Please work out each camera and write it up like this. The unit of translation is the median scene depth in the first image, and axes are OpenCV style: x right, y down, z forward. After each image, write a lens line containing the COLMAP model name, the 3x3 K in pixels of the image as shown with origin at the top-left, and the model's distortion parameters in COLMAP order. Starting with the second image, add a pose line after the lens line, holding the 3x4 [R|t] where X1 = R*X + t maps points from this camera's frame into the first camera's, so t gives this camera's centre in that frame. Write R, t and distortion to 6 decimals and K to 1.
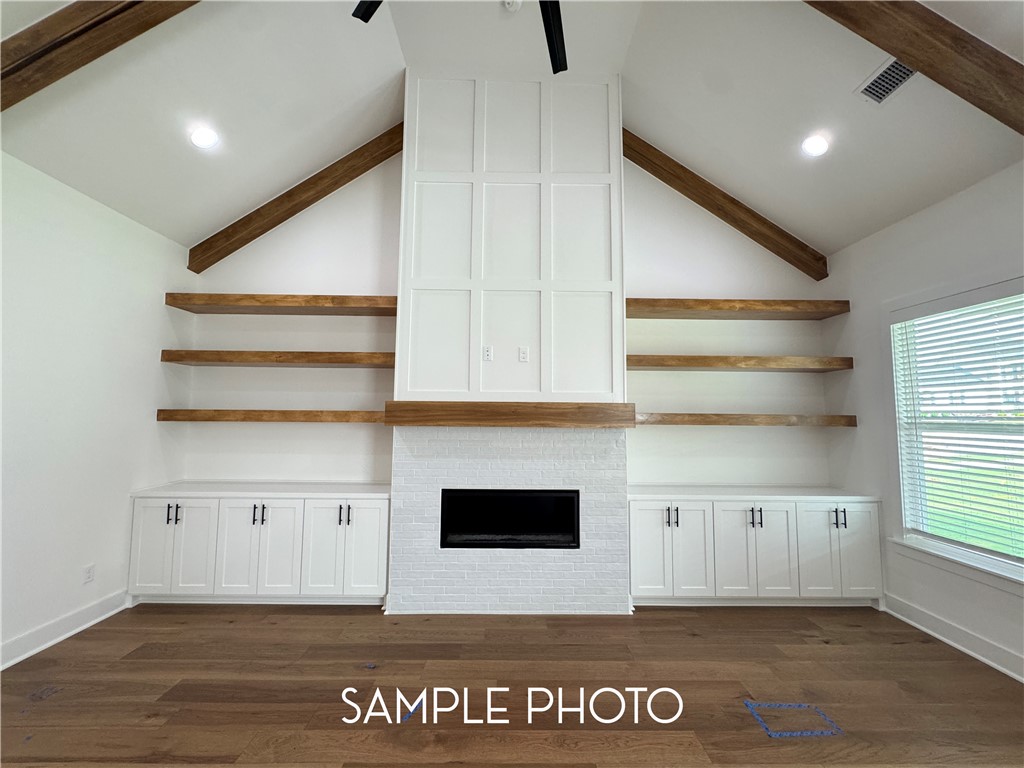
lens RADIAL K [[408.8, 0, 508.5], [0, 408.8, 378.8], [0, 0, 1]] dist [-0.003174, -0.001101]
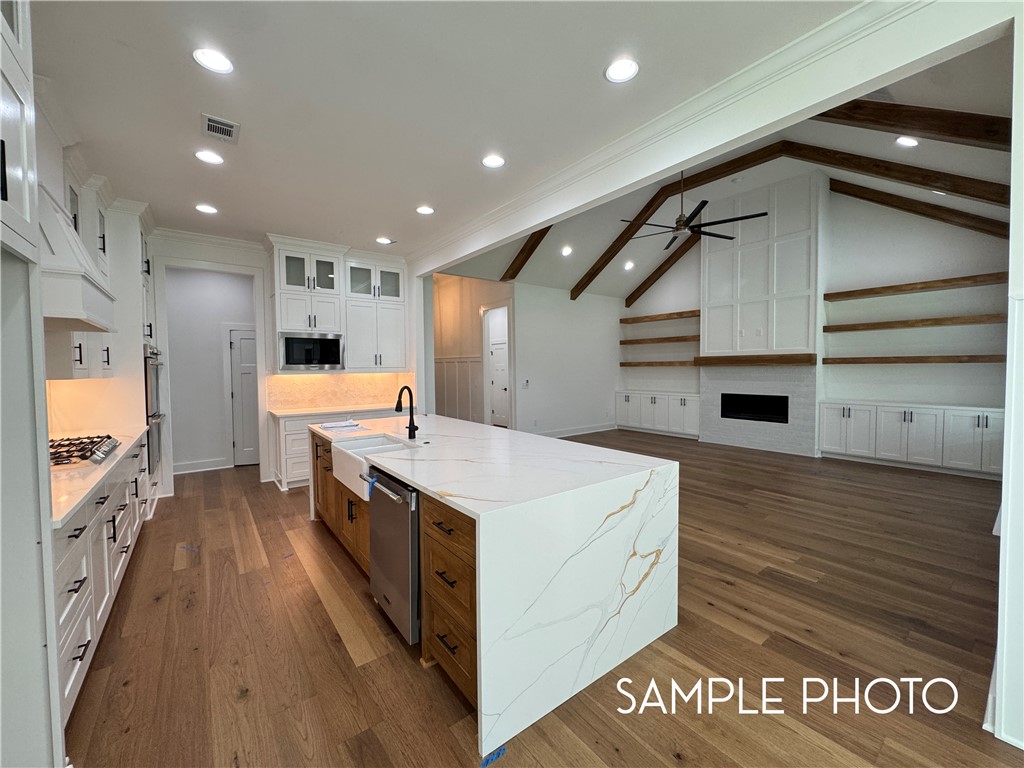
lens RADIAL K [[408.8, 0, 509.9], [0, 408.8, 379.4], [0, 0, 1]] dist [-0.003174, -0.001101]
pose [[0.591103, 0.007753, -0.806559, 0.979127], [0.083641, 0.993974, 0.070852, -0.072715], [0.802248, -0.109342, 0.586892, -1.295590]]
